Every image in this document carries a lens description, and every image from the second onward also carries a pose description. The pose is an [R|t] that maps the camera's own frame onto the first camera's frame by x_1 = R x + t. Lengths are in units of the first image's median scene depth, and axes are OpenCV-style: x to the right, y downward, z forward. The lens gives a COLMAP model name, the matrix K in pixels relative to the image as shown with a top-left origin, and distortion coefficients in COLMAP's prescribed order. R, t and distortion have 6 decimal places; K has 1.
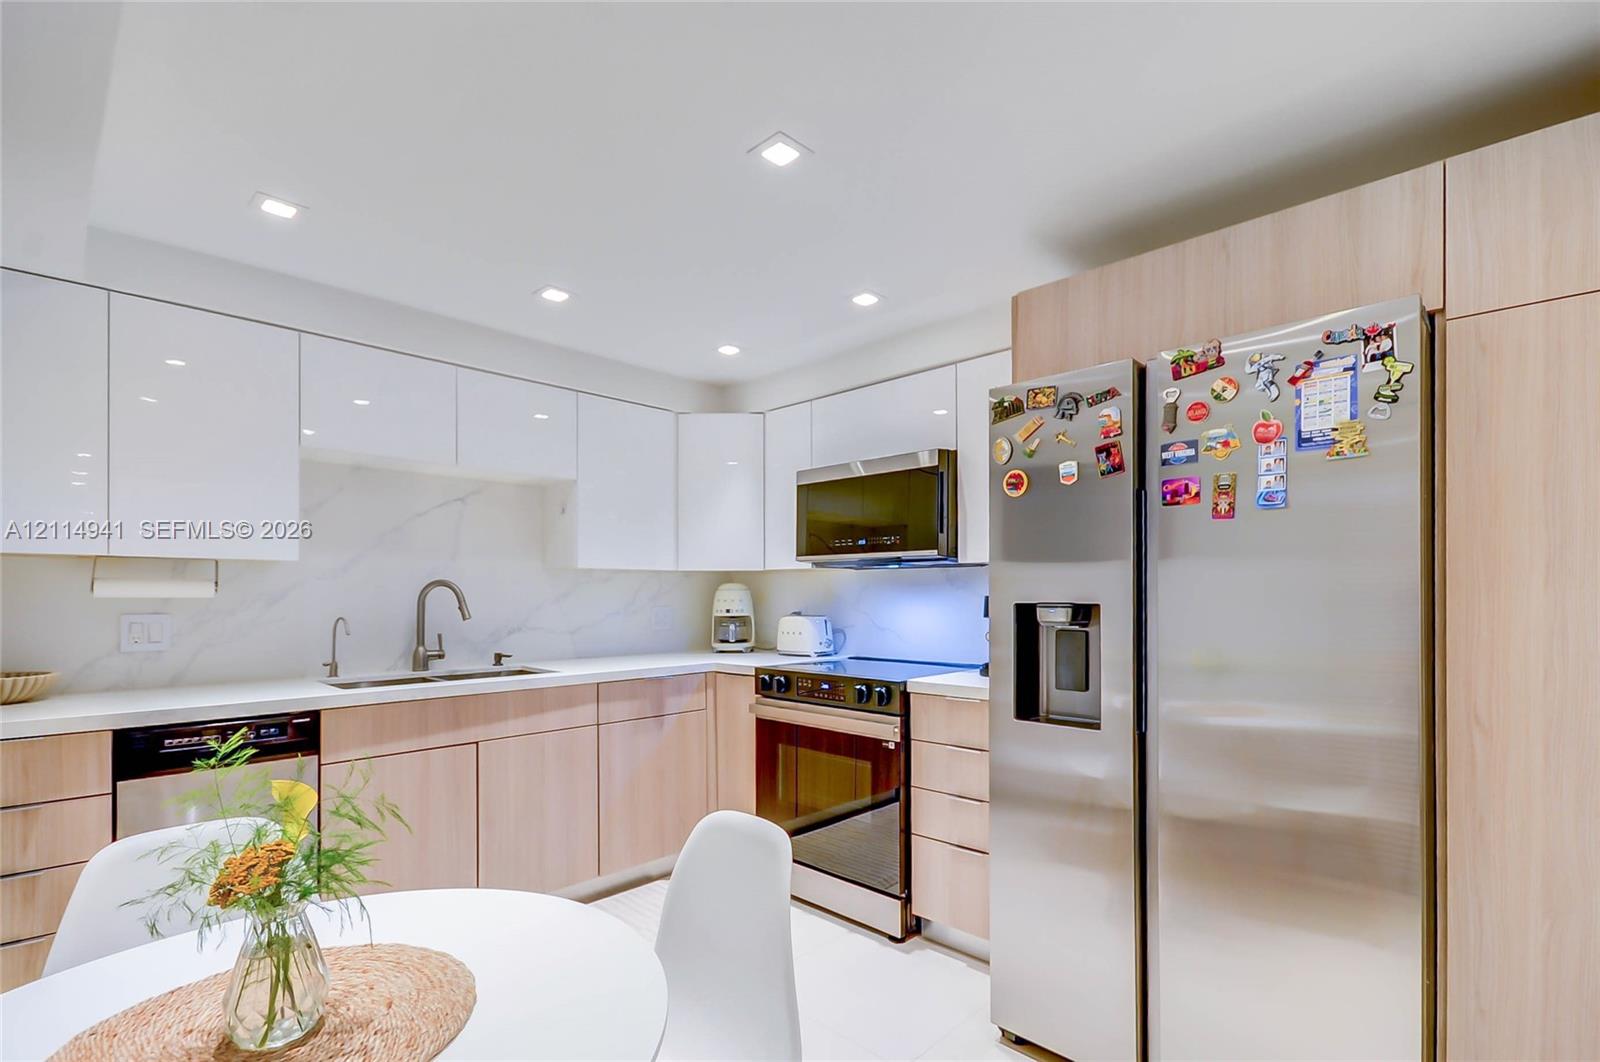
lens RADIAL K [[745.5, 0, 812.8], [0, 745.5, 593.5], [0, 0, 1]] dist [0.031922, -0.015445]
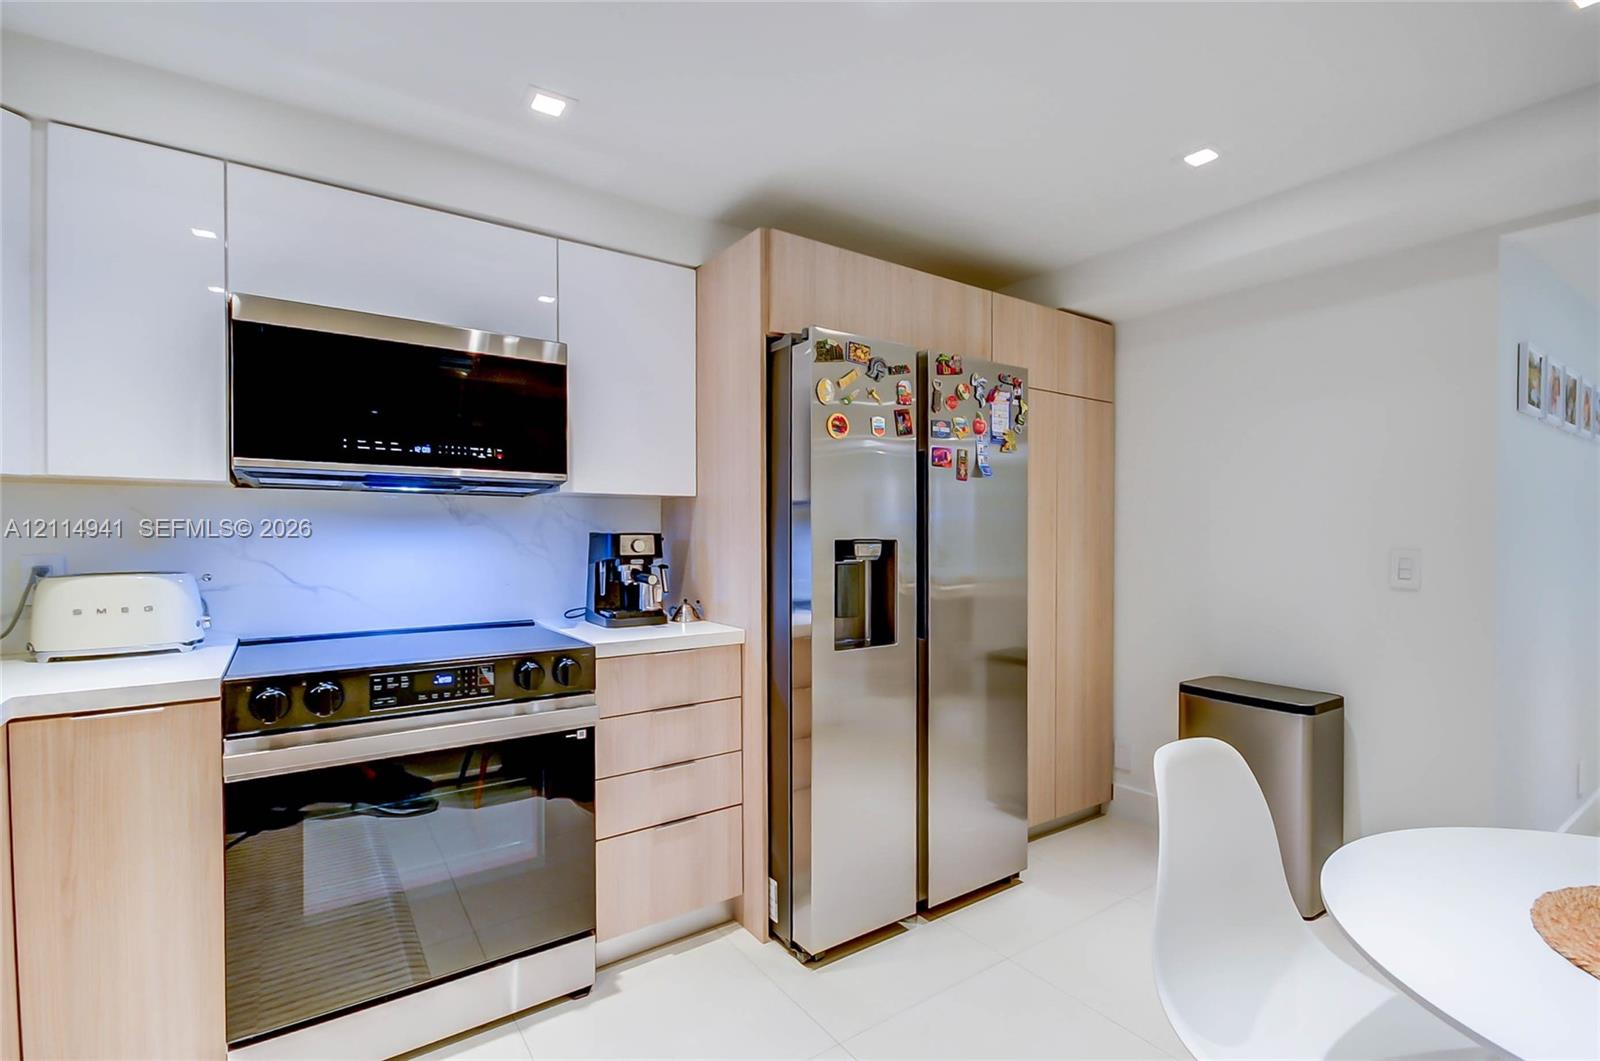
lens RADIAL K [[721.3, 0, 804.9], [0, 721.3, 541.3], [0, 0, 1]] dist [0.030030, -0.013743]
pose [[0.191625, -0.007431, 0.981440, -0.518293], [-0.001210, 0.999969, 0.007808, 0.005114], [-0.981467, -0.002683, 0.191611, 0.598314]]
